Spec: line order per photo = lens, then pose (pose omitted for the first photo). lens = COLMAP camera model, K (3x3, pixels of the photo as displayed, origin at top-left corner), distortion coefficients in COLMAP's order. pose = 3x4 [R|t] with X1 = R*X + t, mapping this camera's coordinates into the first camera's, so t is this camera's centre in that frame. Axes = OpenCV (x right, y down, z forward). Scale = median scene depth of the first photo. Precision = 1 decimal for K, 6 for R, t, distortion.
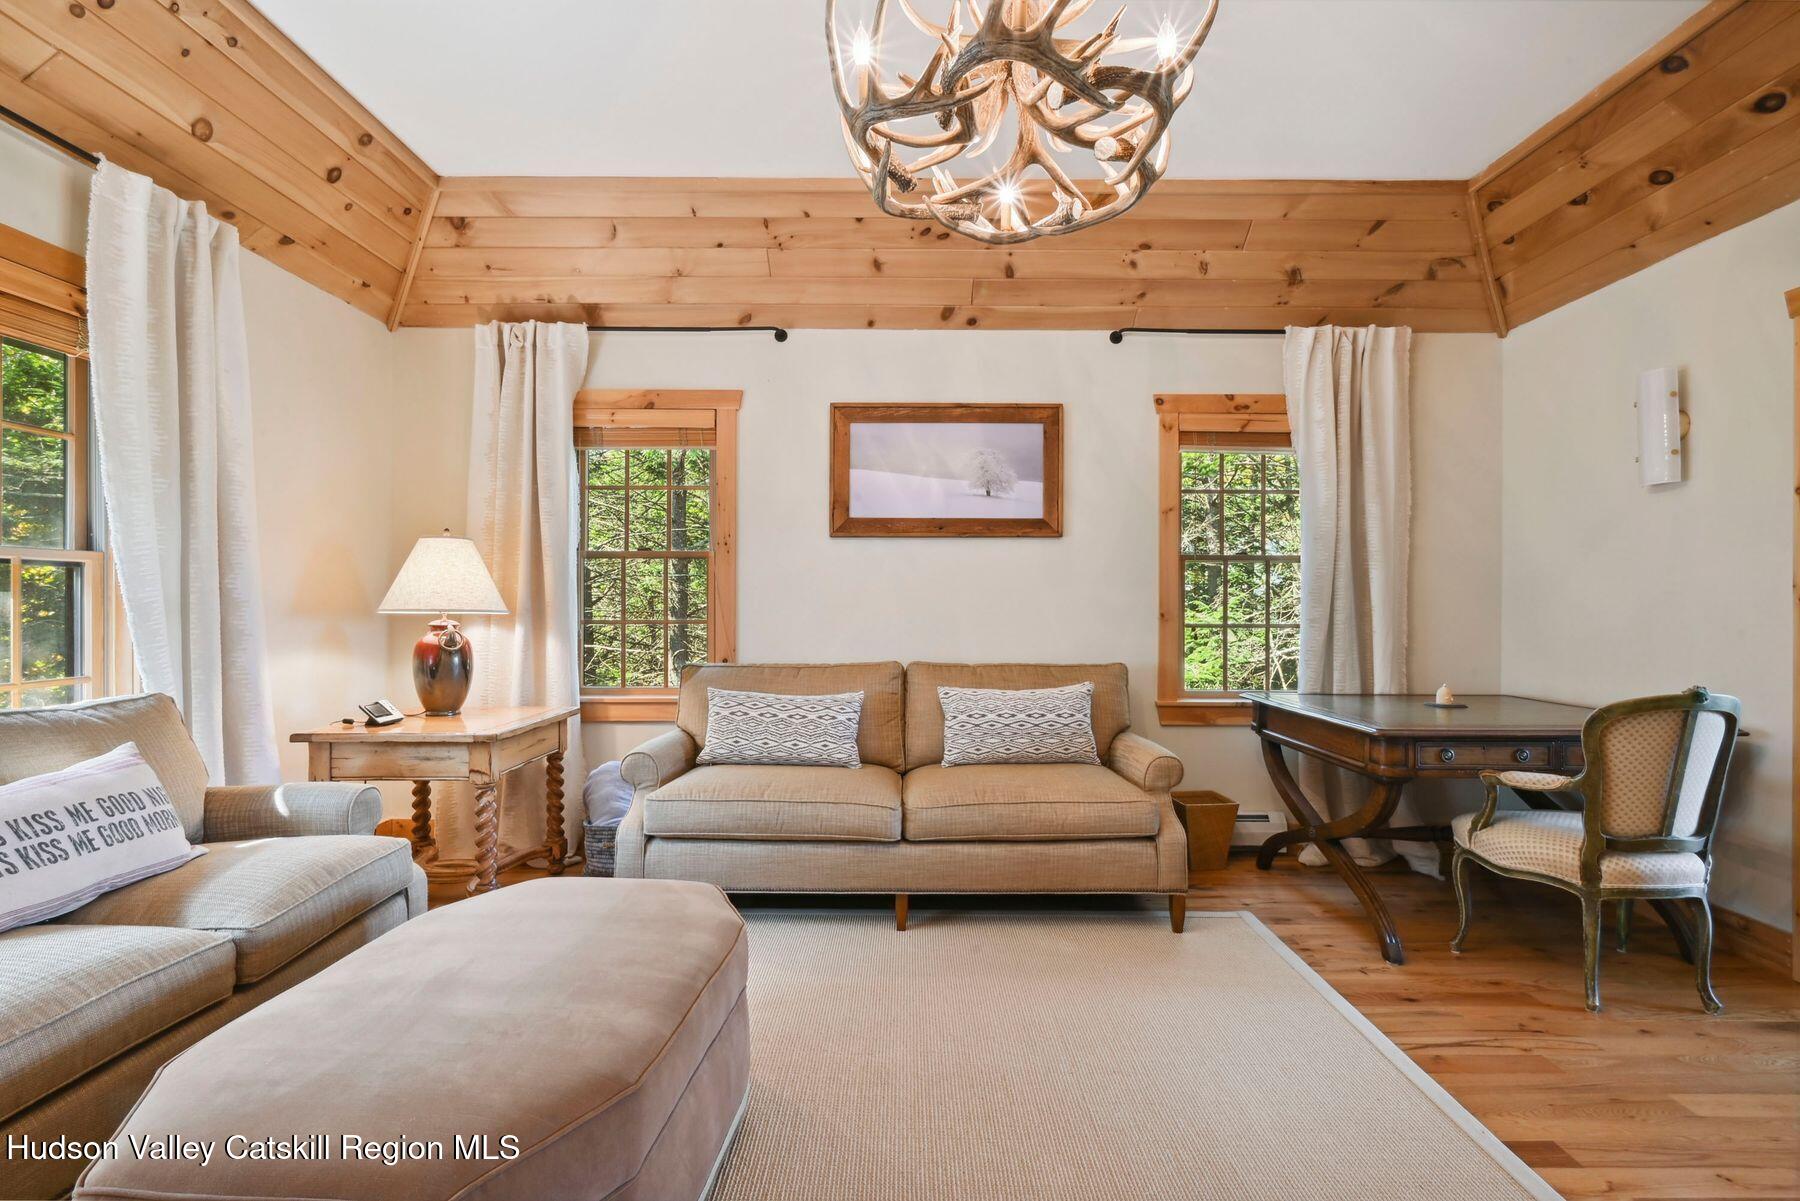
lens RADIAL K [[802.6, 0, 905.6], [0, 802.6, 595.1], [0, 0, 1]] dist [-0.001092, -0.001339]
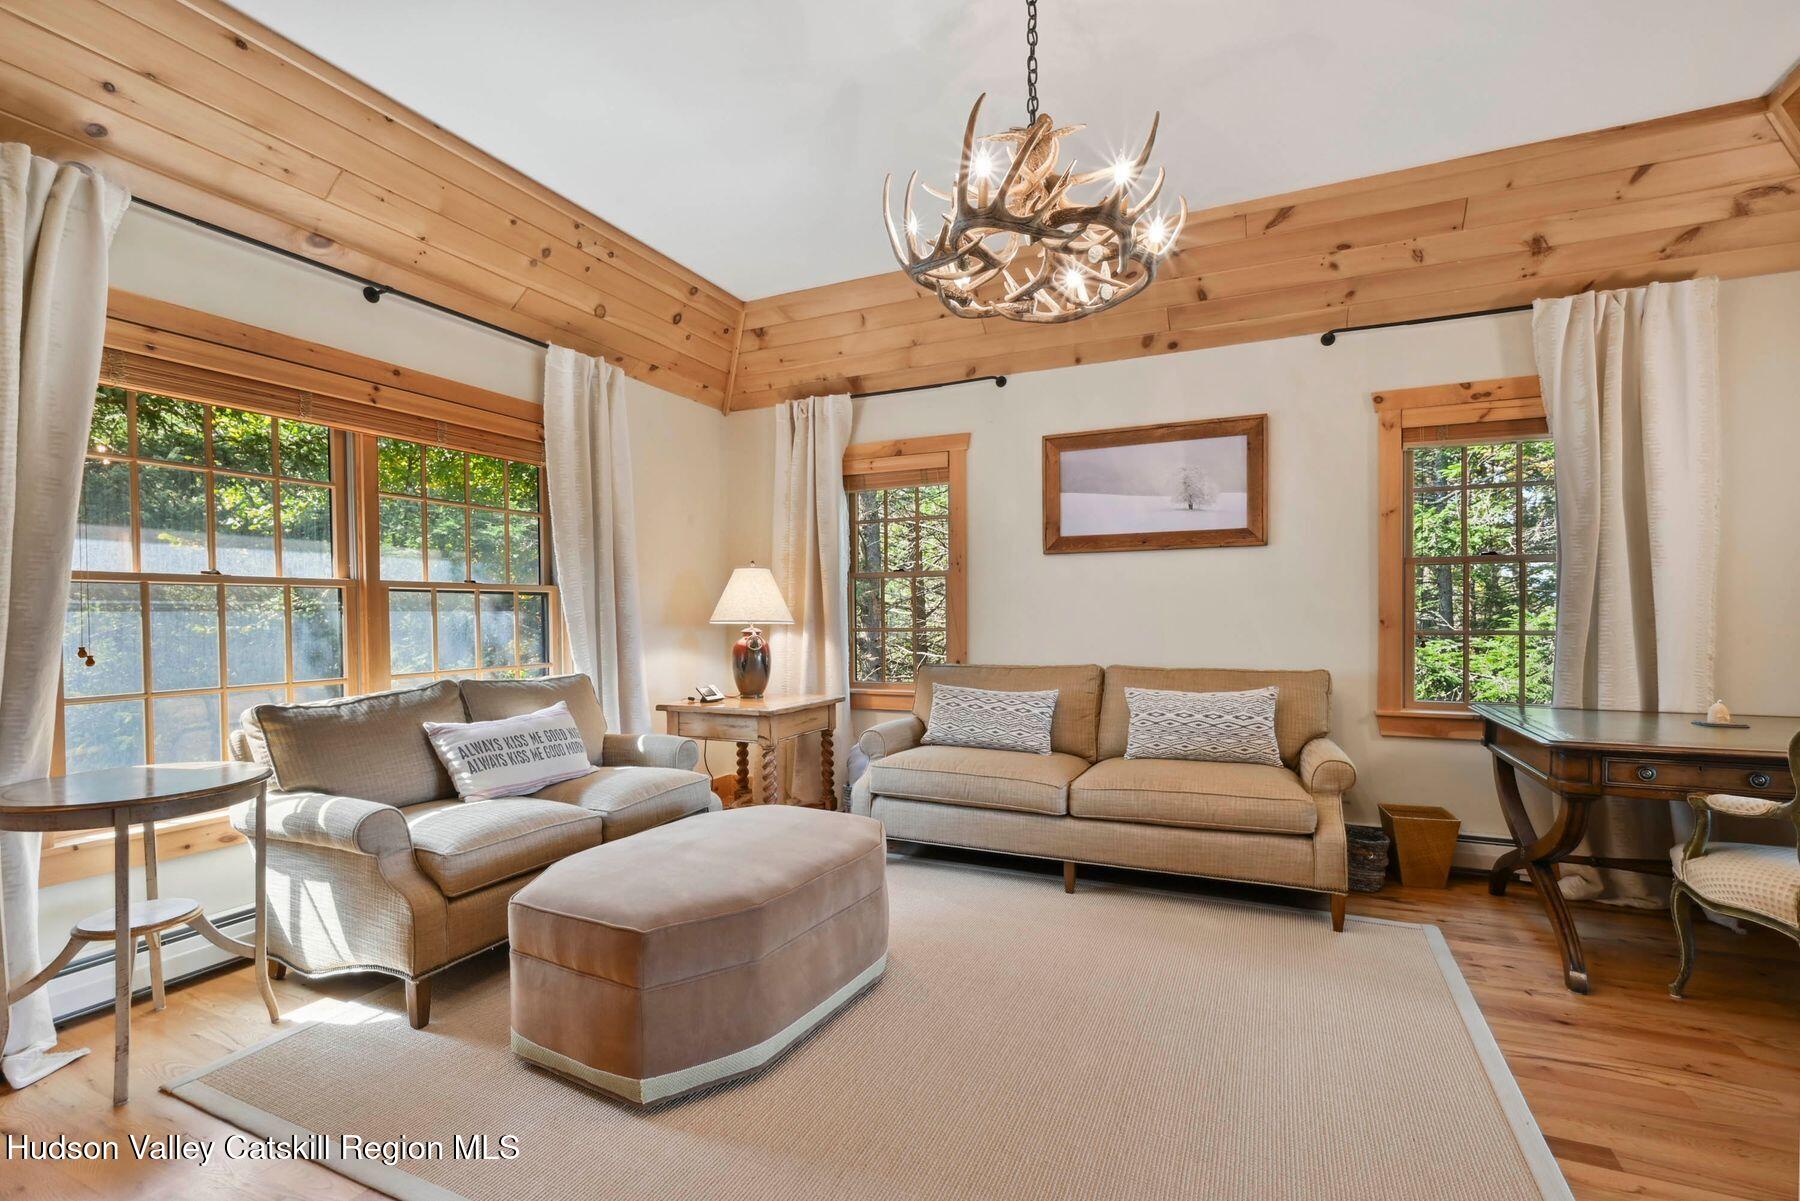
lens RADIAL K [[802.6, 0, 898.1], [0, 802.6, 614.1], [0, 0, 1]] dist [-0.001092, -0.001339]
pose [[0.907674, -0.009611, -0.419566, 0.242321], [0.014045, 0.999873, 0.007481, 0.000578], [0.419441, -0.012683, 0.907694, -0.145561]]
